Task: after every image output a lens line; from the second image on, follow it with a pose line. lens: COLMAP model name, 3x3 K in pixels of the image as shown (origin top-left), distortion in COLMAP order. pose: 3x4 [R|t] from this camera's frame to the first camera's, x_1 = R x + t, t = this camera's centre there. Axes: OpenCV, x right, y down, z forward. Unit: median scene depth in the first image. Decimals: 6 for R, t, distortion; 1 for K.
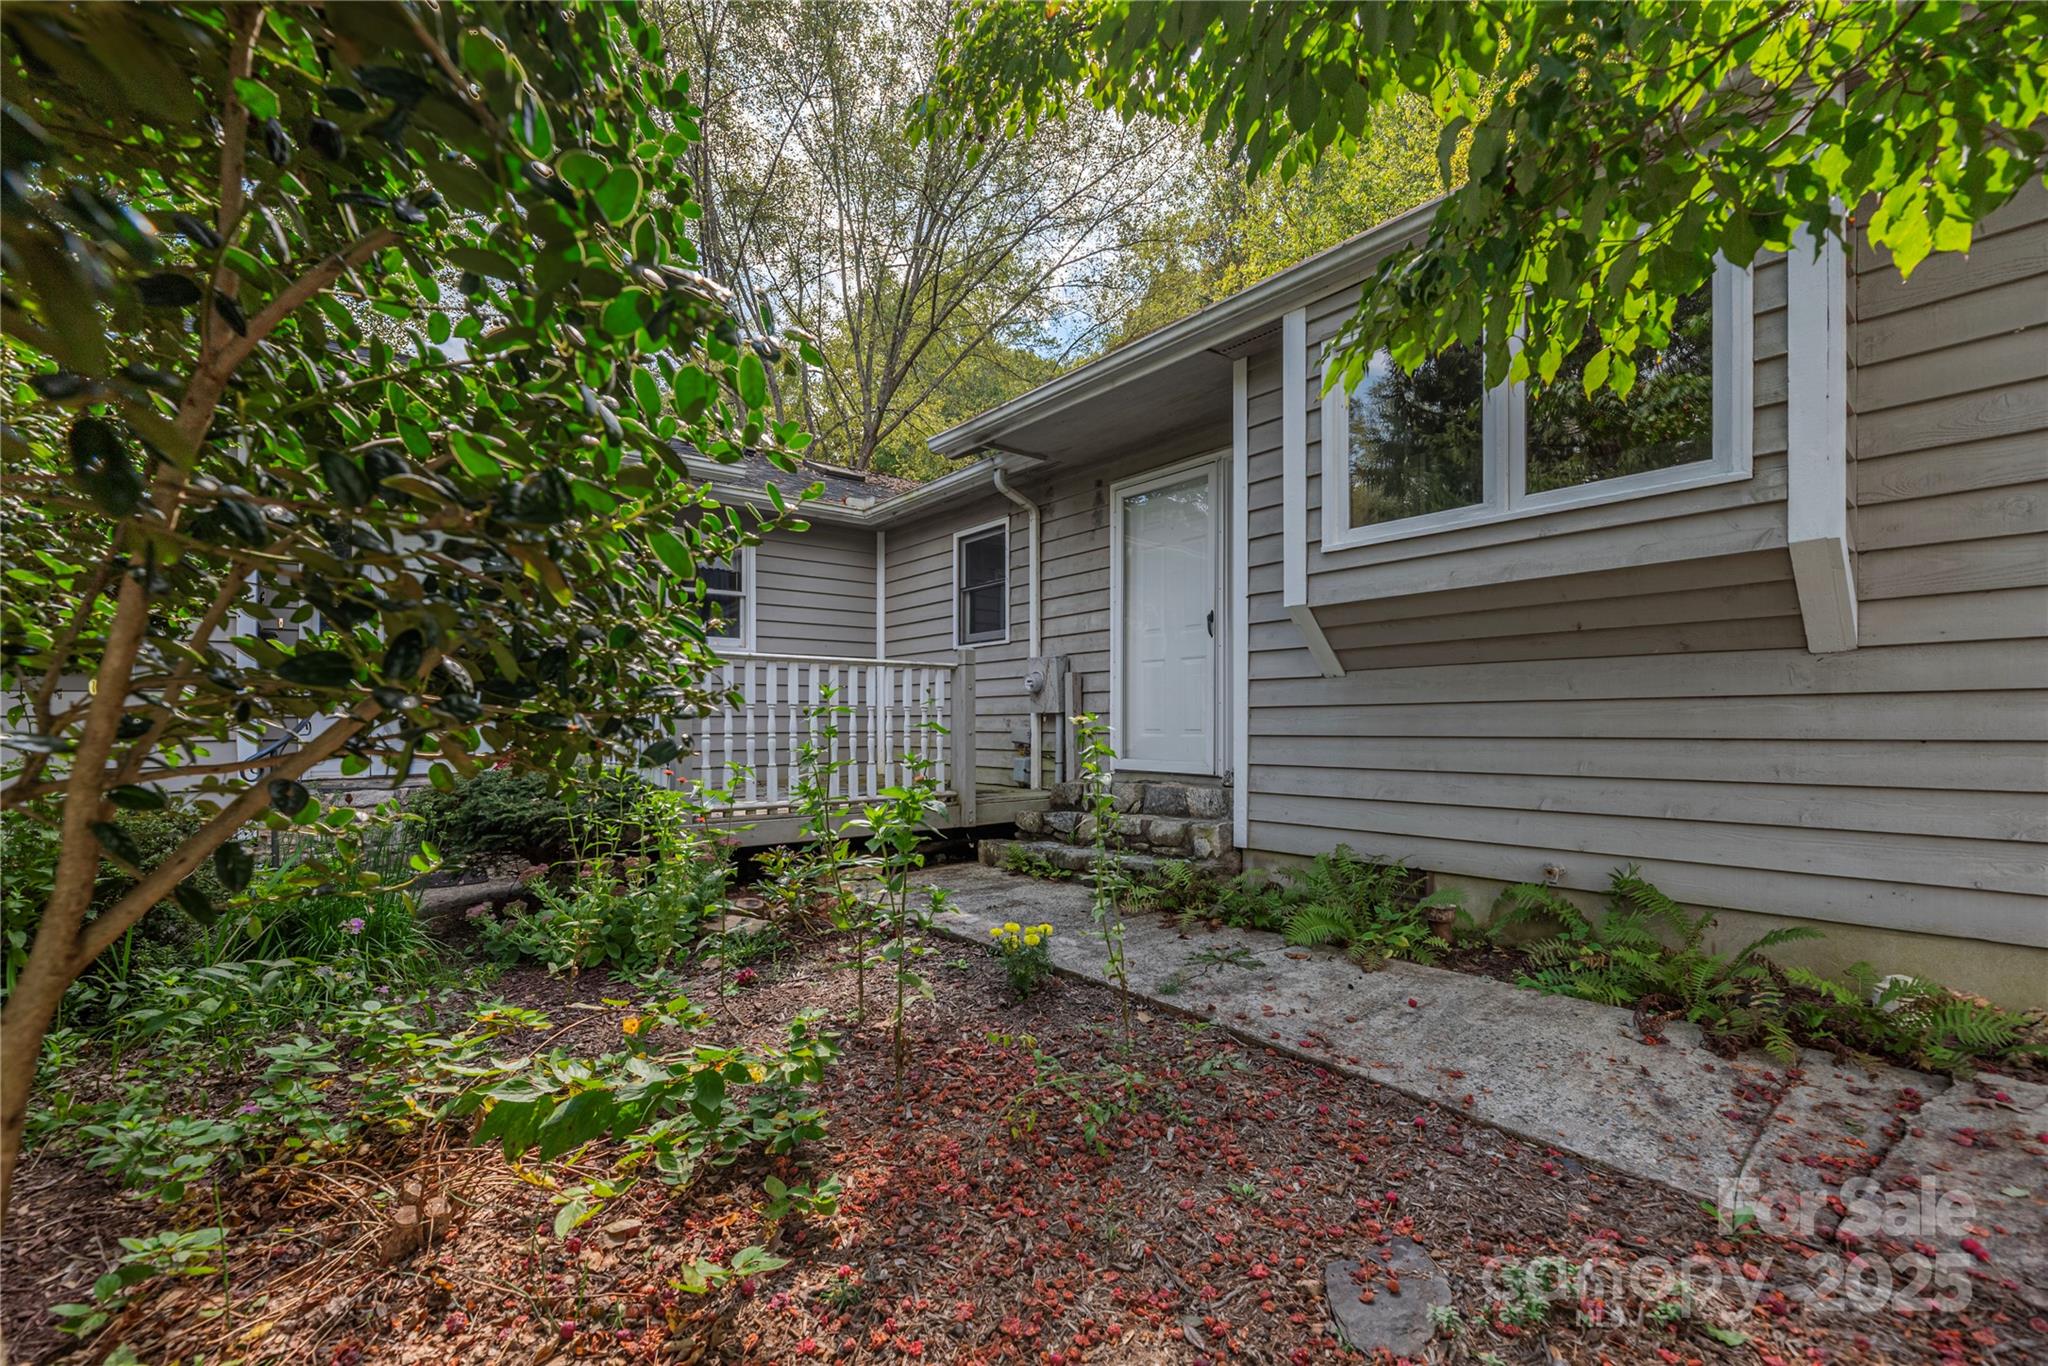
lens RADIAL K [[841.3, 0, 982.8], [0, 841.3, 678.9], [0, 0, 1]] dist [0.001097, 0.000196]
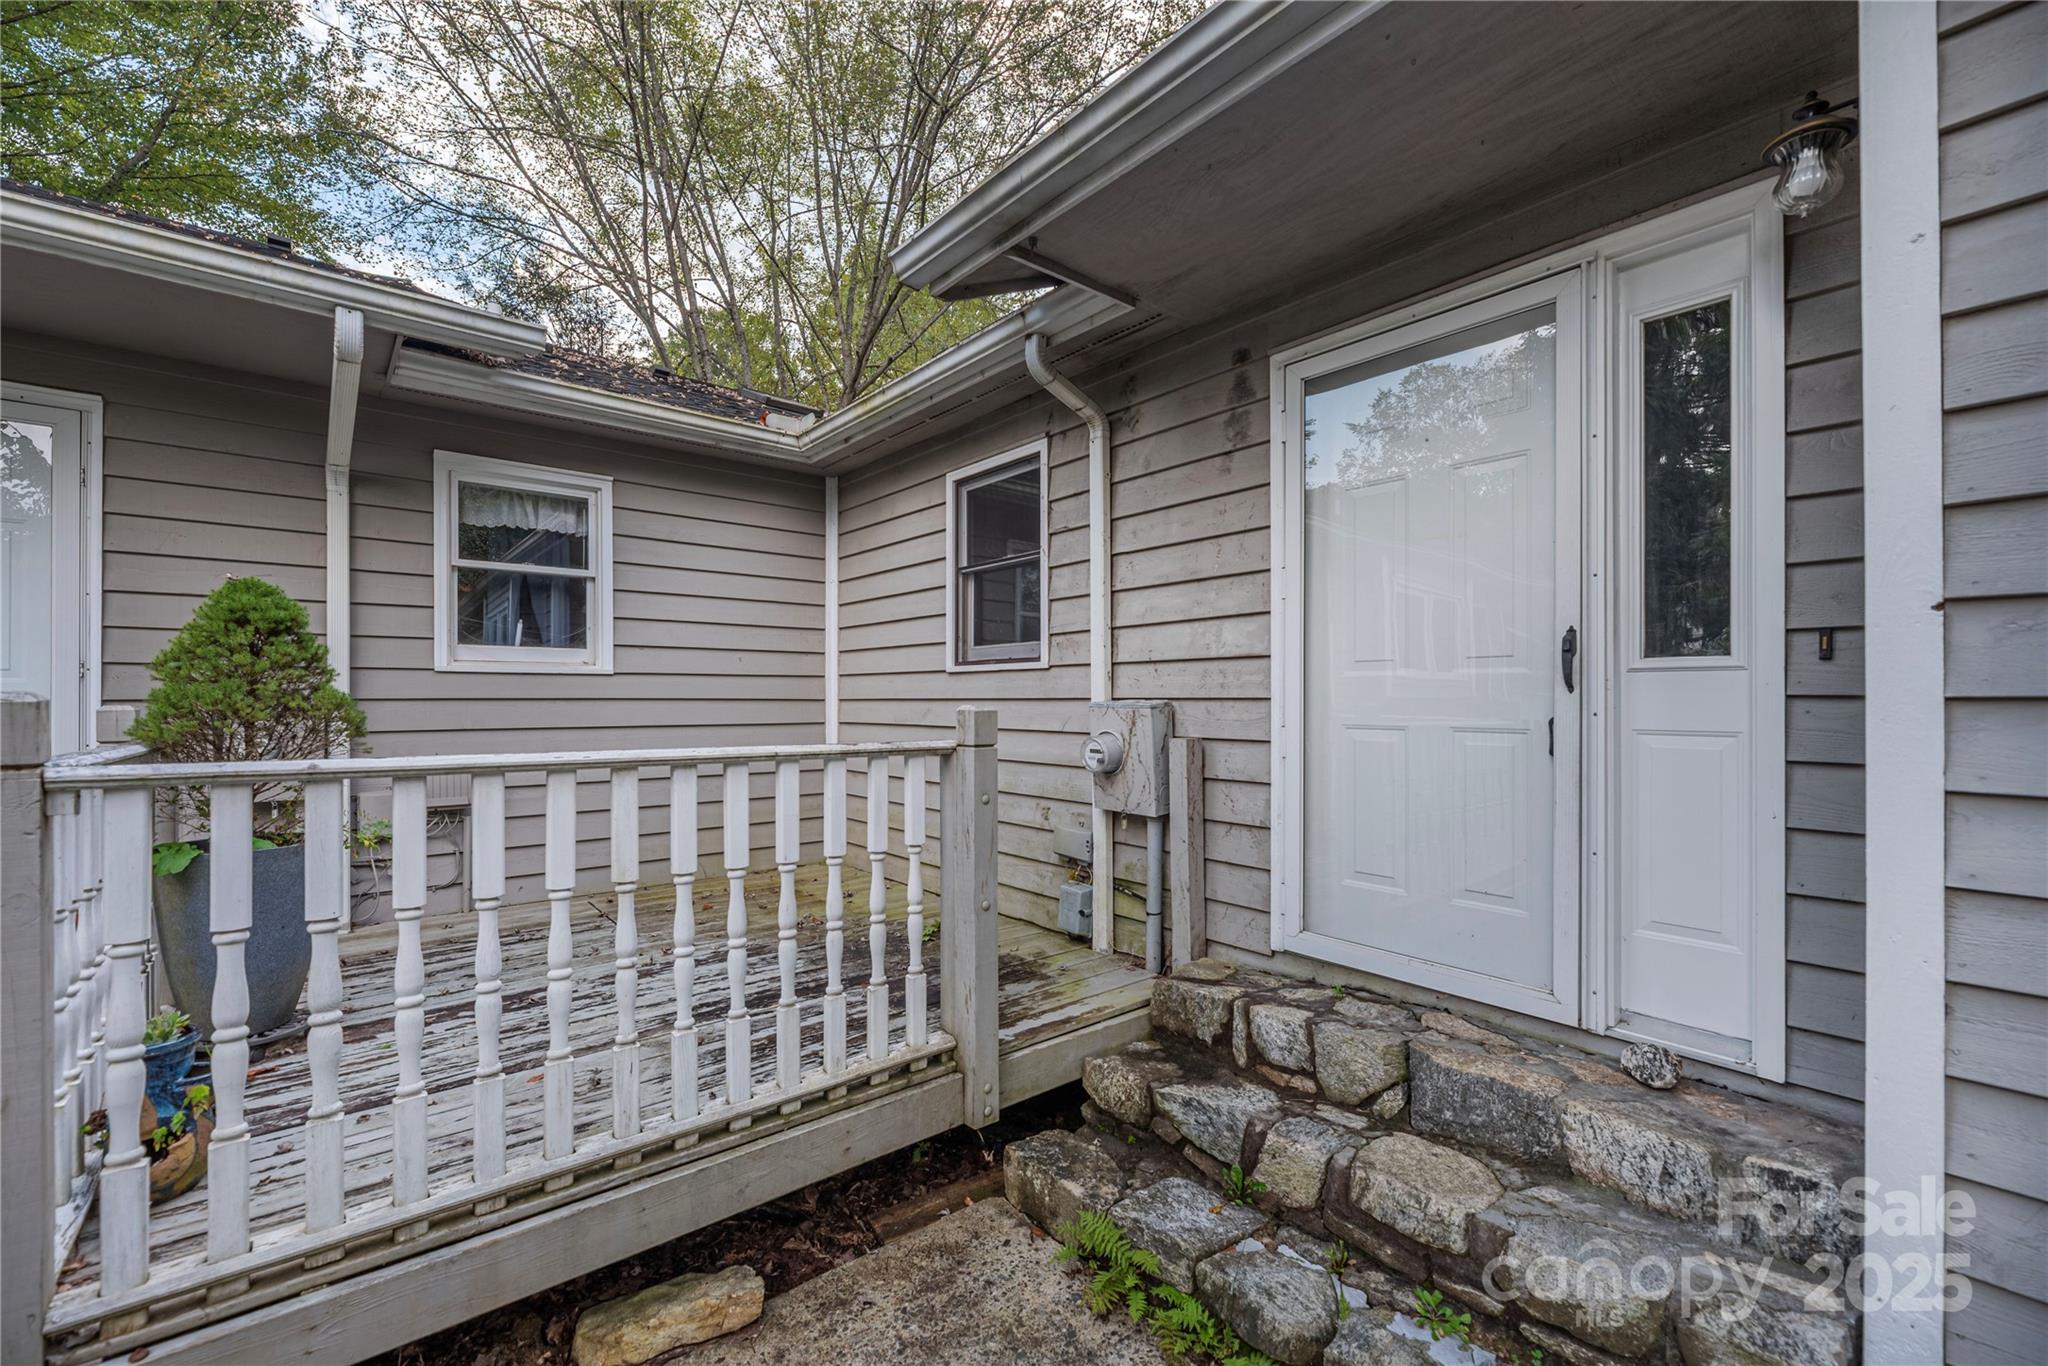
lens RADIAL K [[808.2, 0, 1024.0], [0, 808.2, 683.0], [0, 0, 1]] dist [-0.000690, 0.000159]
pose [[0.998130, 0.001343, 0.061115, -0.017224], [-0.003361, 0.999452, 0.032925, -0.052071], [-0.061037, -0.033069, 0.997588, 0.490630]]
